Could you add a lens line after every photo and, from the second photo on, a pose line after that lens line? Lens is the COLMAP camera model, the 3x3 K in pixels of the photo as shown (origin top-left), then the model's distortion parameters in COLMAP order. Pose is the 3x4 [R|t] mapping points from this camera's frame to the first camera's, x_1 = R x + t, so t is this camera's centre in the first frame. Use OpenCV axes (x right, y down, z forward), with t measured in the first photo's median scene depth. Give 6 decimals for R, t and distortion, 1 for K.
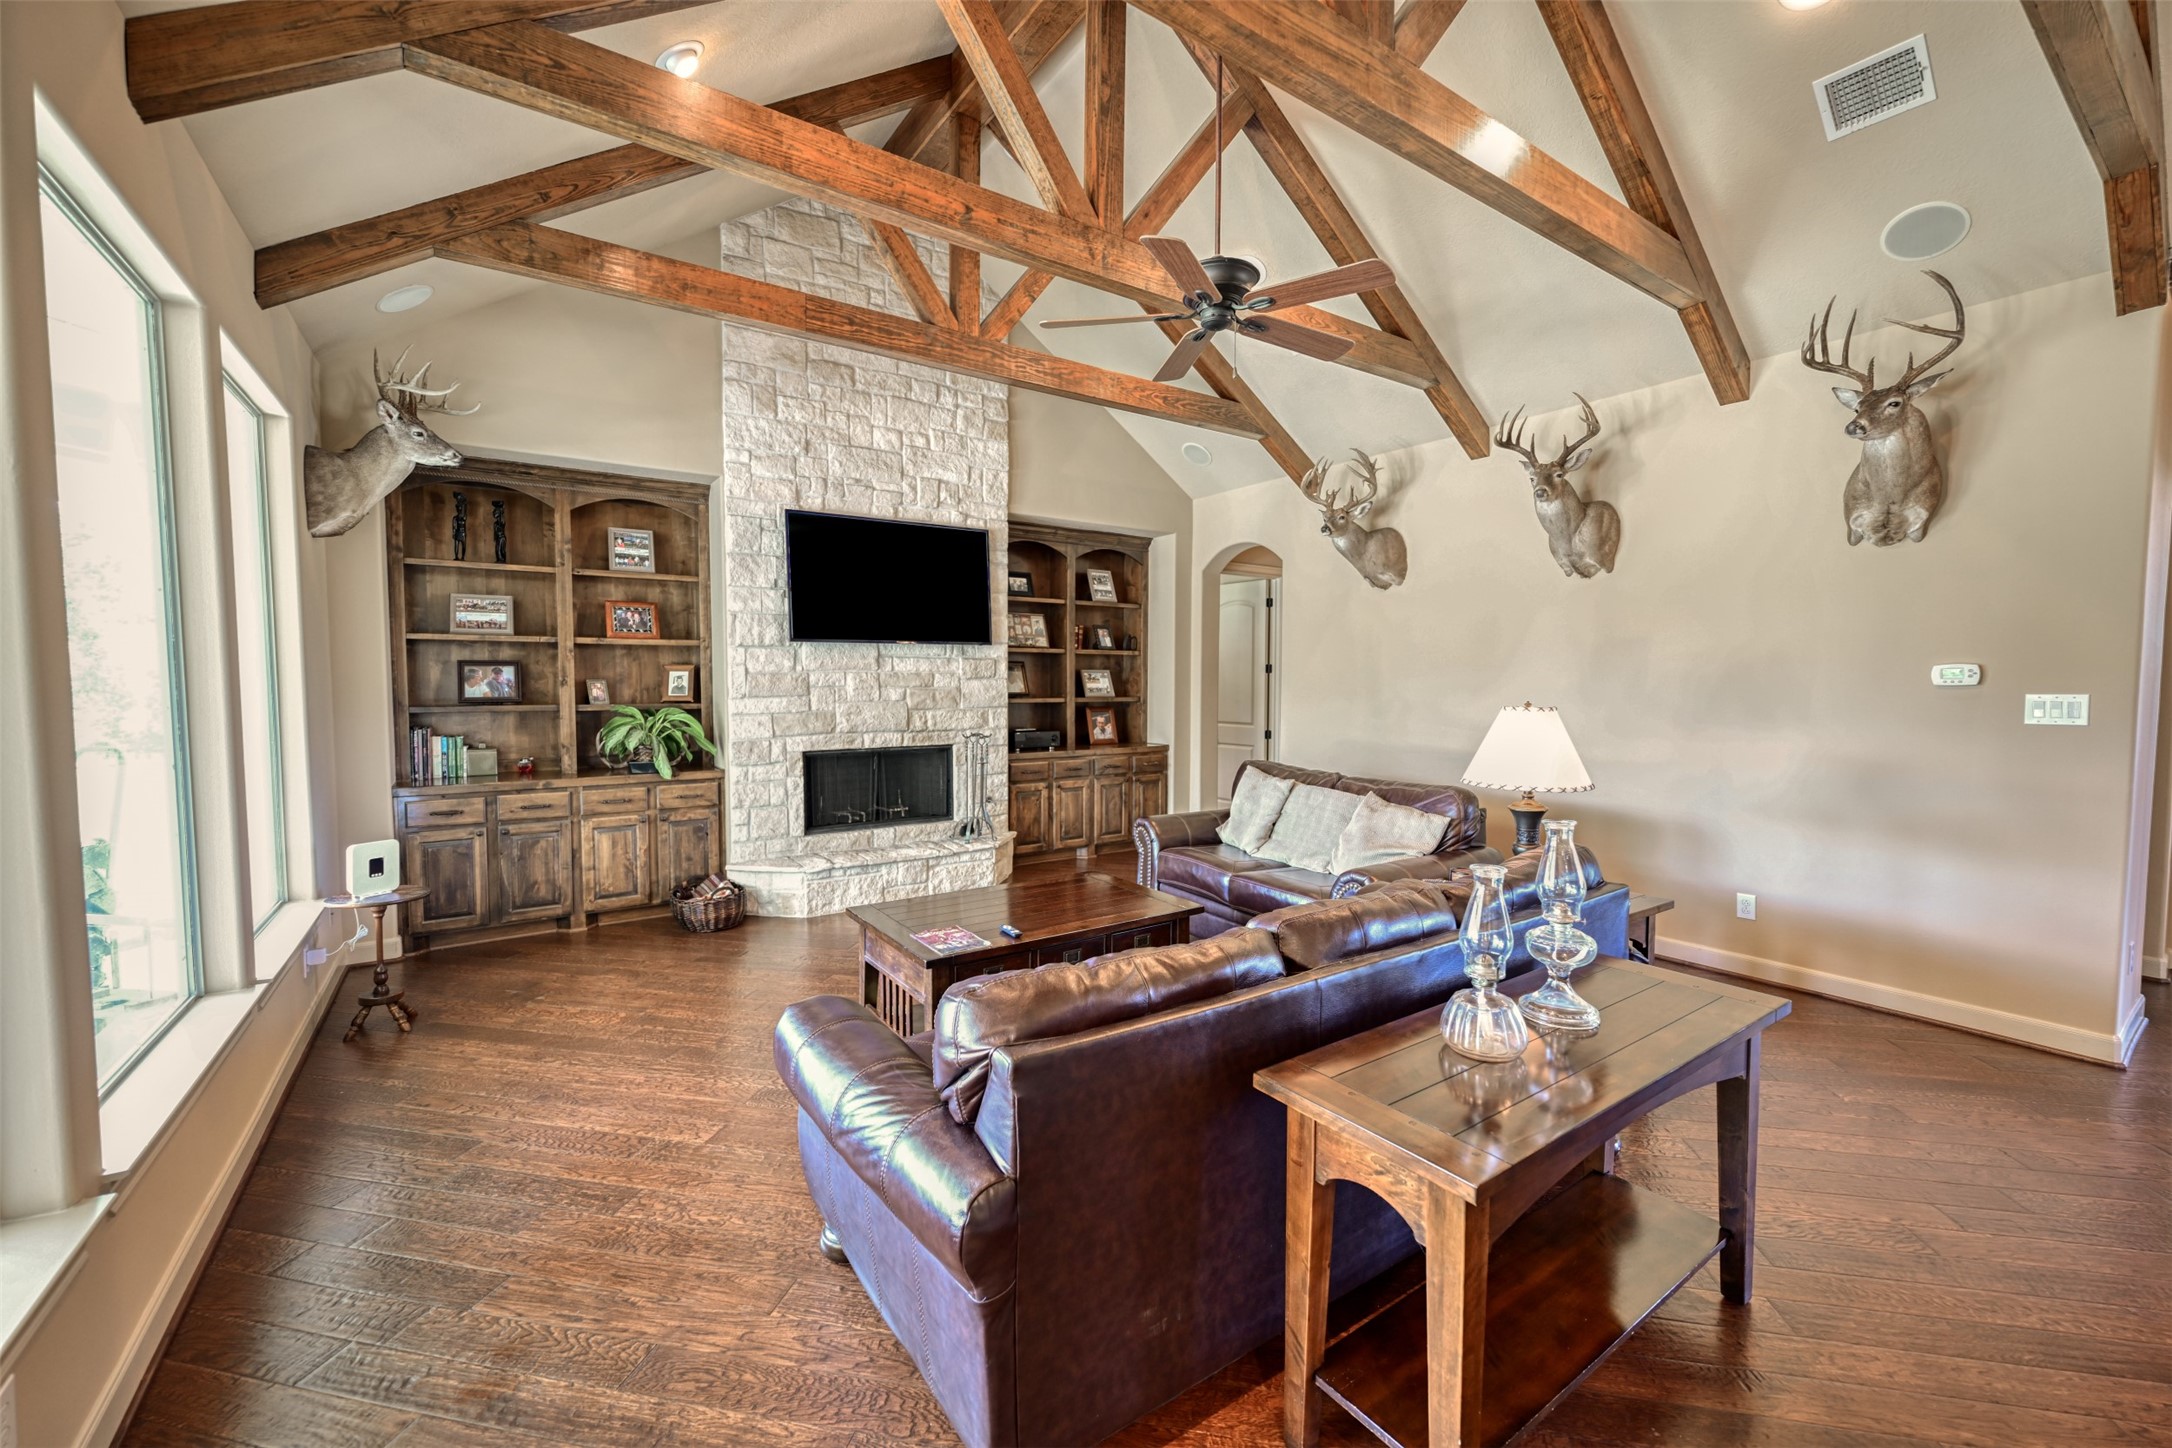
lens RADIAL K [[868.4, 0, 1084.3], [0, 868.4, 722.7], [0, 0, 1]] dist [-0.000528, -0.000062]
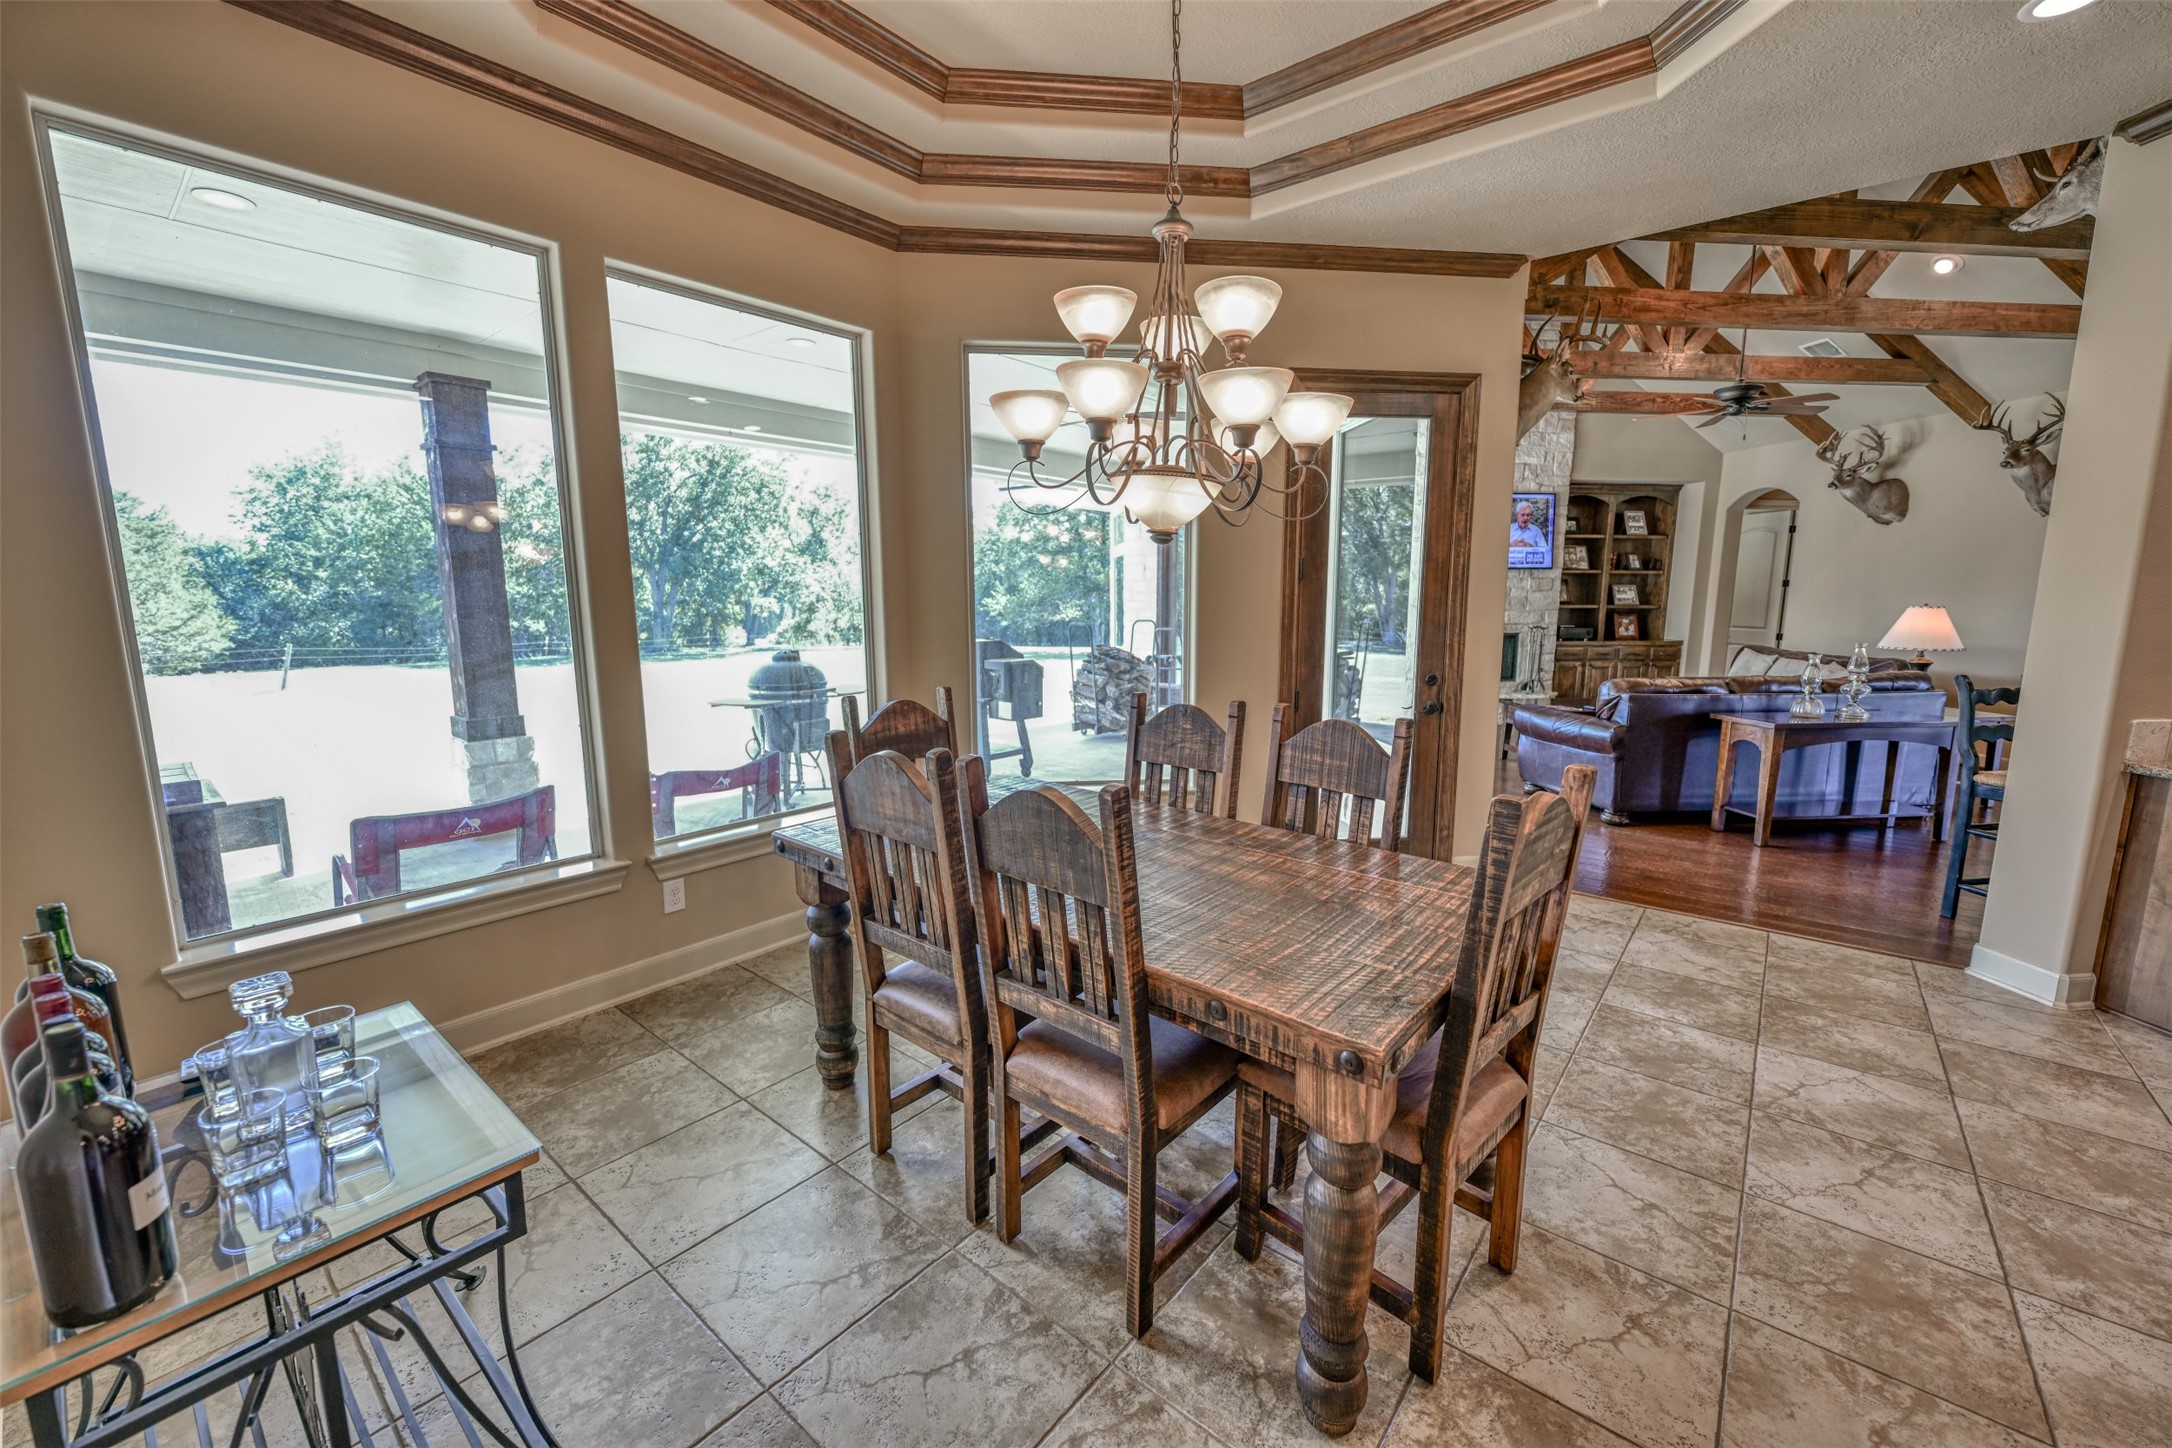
lens RADIAL K [[868.4, 0, 1084.3], [0, 868.4, 722.7], [0, 0, 1]] dist [-0.000528, -0.000062]
pose [[0.876036, 0.073034, -0.476684, -0.070890], [-0.025711, 0.994133, 0.105062, 0.036806], [0.481560, -0.079782, 0.872774, -0.688787]]
